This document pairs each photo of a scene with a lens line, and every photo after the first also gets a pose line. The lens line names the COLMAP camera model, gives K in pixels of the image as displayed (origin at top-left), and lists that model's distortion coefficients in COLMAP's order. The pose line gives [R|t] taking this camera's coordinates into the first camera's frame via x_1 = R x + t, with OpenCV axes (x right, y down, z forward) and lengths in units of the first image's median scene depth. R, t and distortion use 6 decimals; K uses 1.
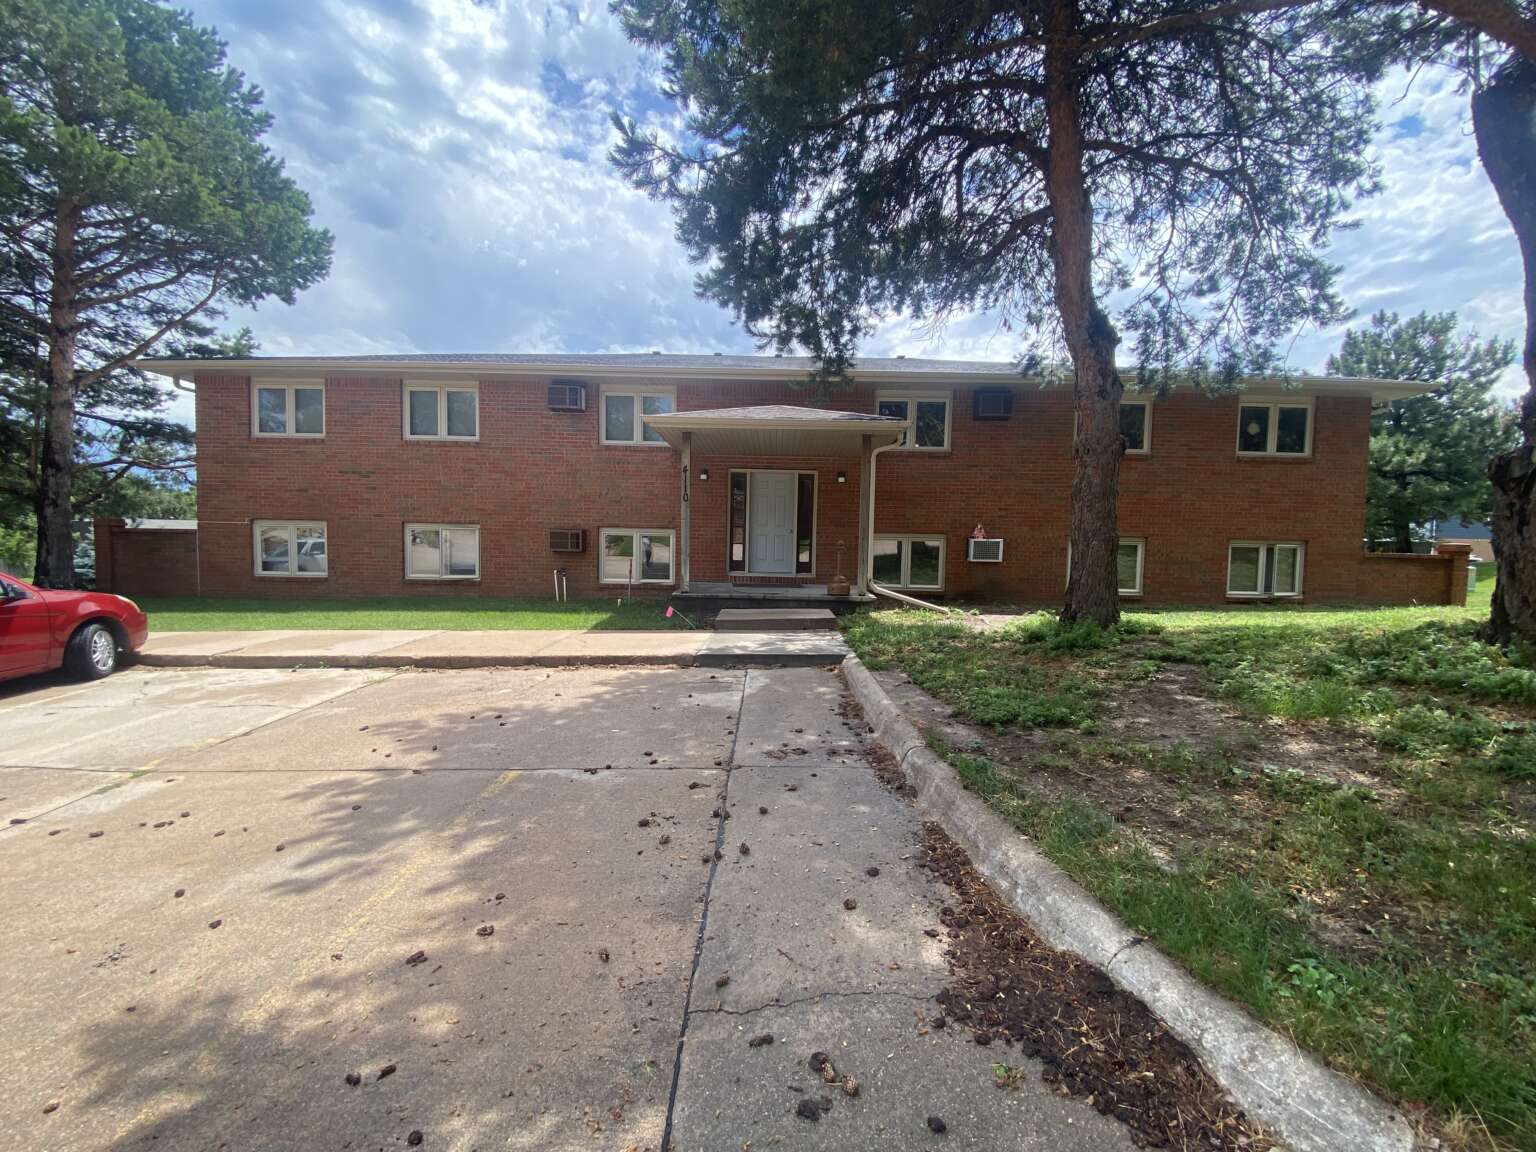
lens RADIAL K [[619.5, 0, 769.9], [0, 619.5, 576.1], [0, 0, 1]] dist [0.031060, -0.026968]
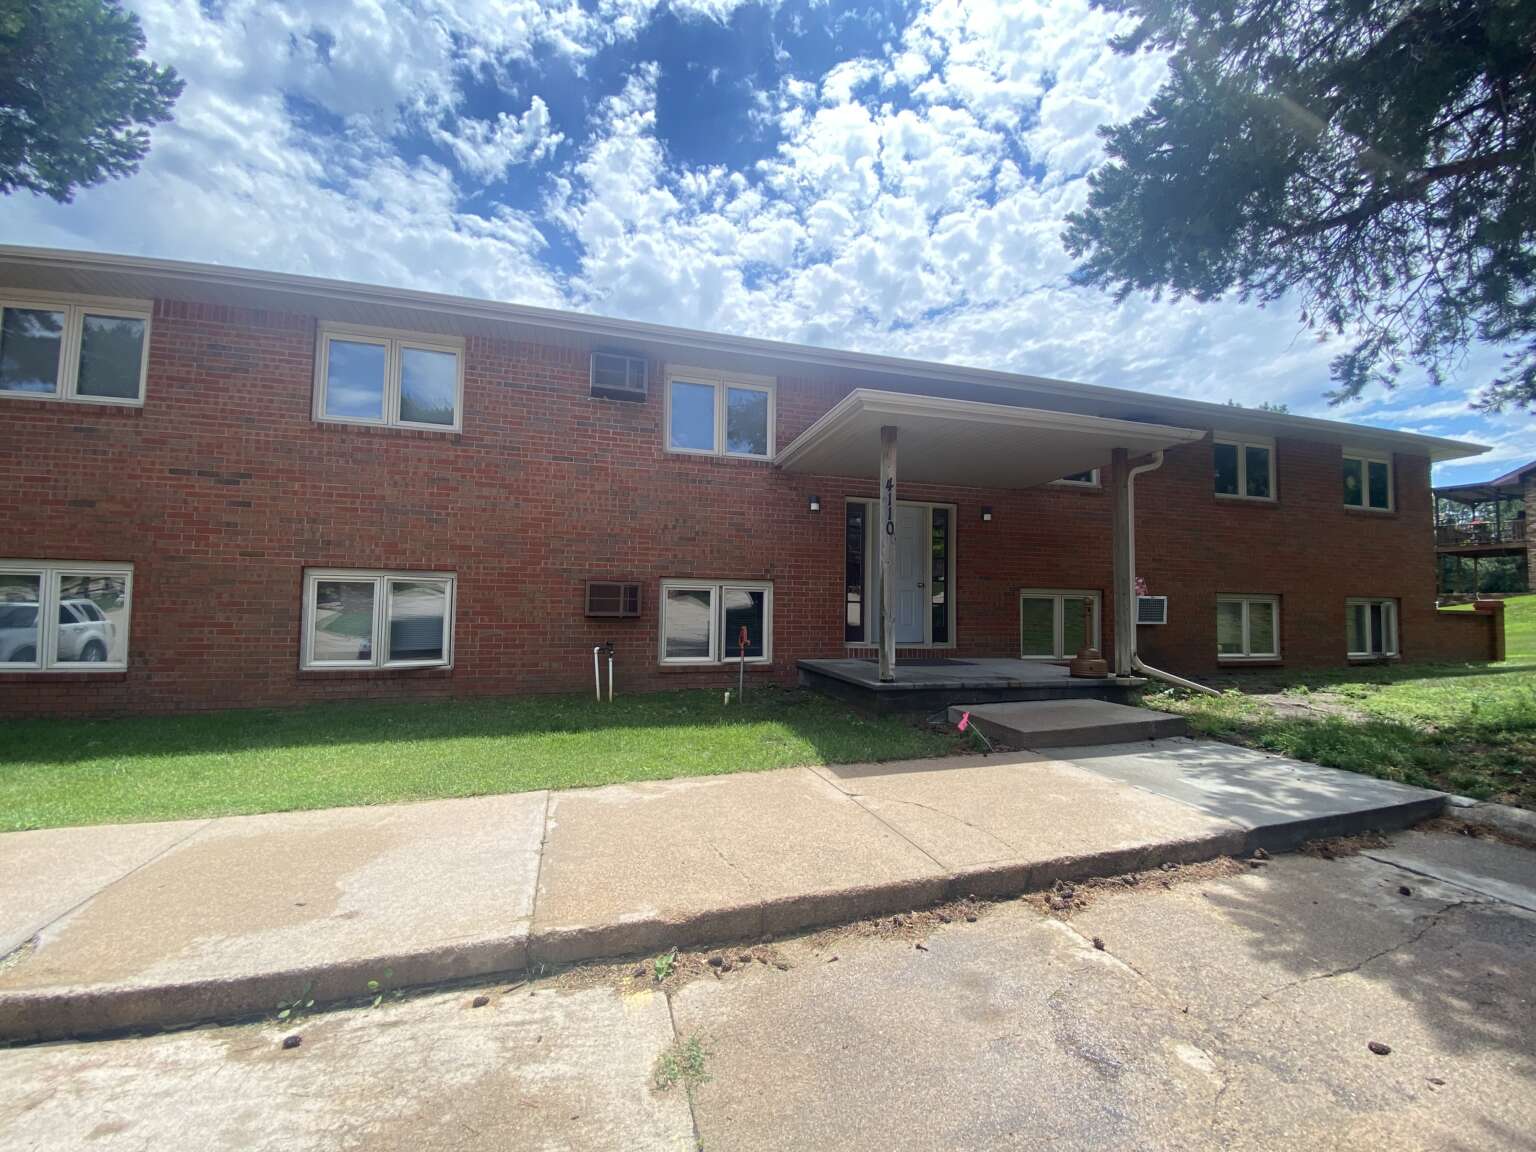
lens RADIAL K [[622.4, 0, 770.4], [0, 622.4, 576.1], [0, 0, 1]] dist [0.017715, -0.018964]
pose [[0.956650, 0.008532, 0.291116, -0.357320], [0.019883, 0.995325, -0.094512, -0.017906], [-0.290561, 0.096203, 0.952008, 0.359566]]
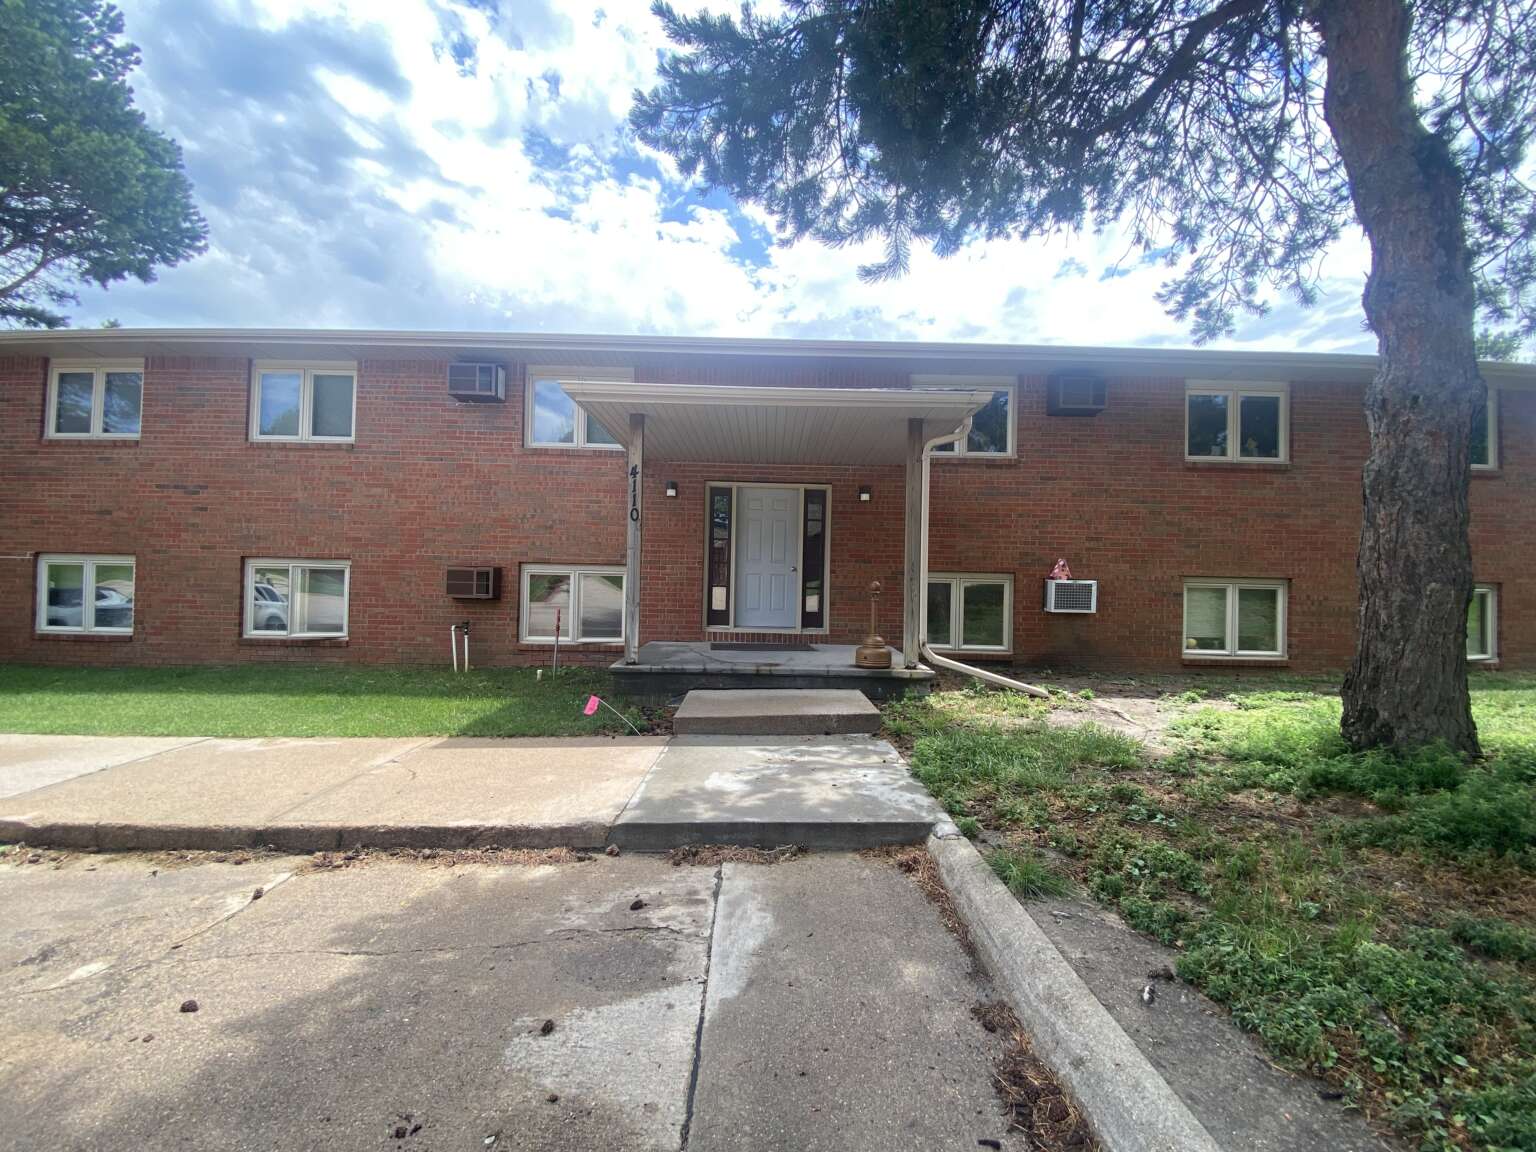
lens RADIAL K [[622.4, 0, 770.4], [0, 622.4, 576.1], [0, 0, 1]] dist [0.017715, -0.018964]
pose [[0.999878, 0.000188, 0.015589, -0.004552], [0.000882, 0.997646, -0.068575, -0.015977], [-0.015565, 0.068580, 0.997524, 0.294716]]
